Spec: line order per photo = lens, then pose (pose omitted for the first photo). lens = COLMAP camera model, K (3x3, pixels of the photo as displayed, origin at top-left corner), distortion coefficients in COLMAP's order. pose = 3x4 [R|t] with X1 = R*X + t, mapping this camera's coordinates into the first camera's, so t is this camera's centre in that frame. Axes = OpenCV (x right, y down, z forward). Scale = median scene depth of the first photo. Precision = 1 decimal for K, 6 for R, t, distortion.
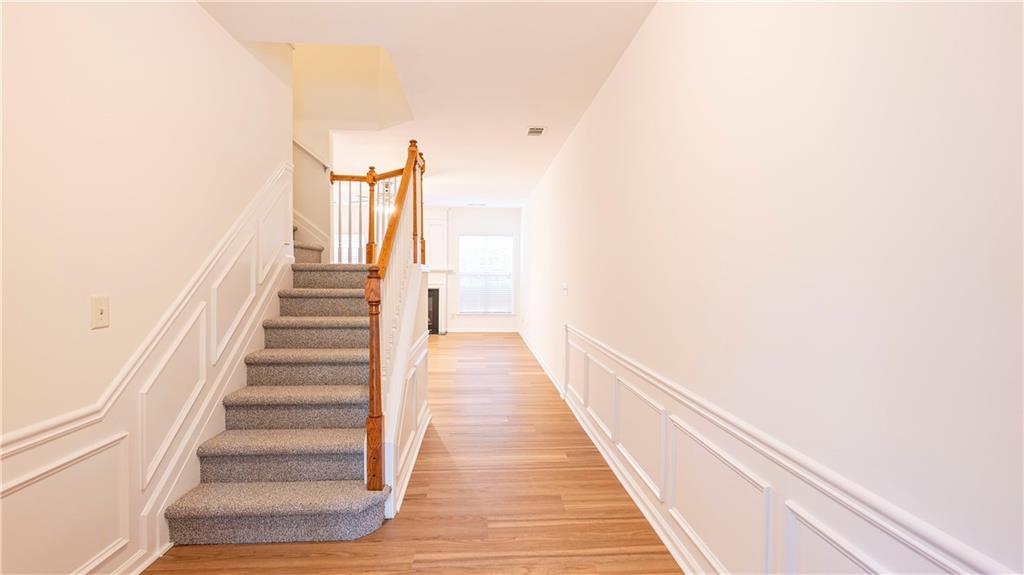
lens RADIAL K [[467.8, 0, 512.0], [0, 467.8, 287.5], [0, 0, 1]] dist [-0.001859, -0.000292]
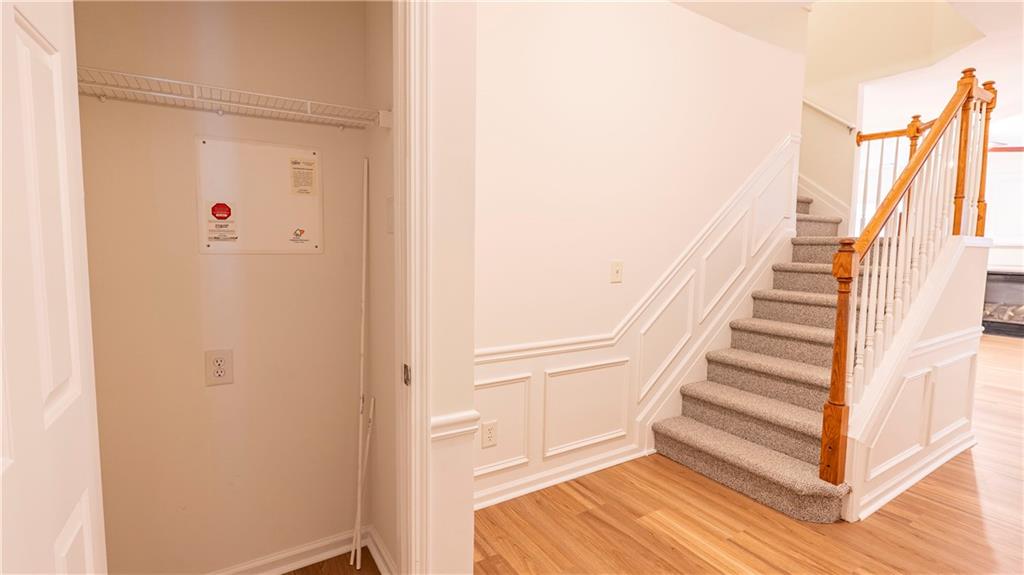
lens RADIAL K [[467.8, 0, 512.0], [0, 467.8, 287.5], [0, 0, 1]] dist [-0.001859, -0.000292]
pose [[0.479378, 0.082431, -0.873729, 0.160243], [-0.035787, 0.996587, 0.074387, 0.003210], [0.876878, -0.004392, 0.480692, 0.006671]]
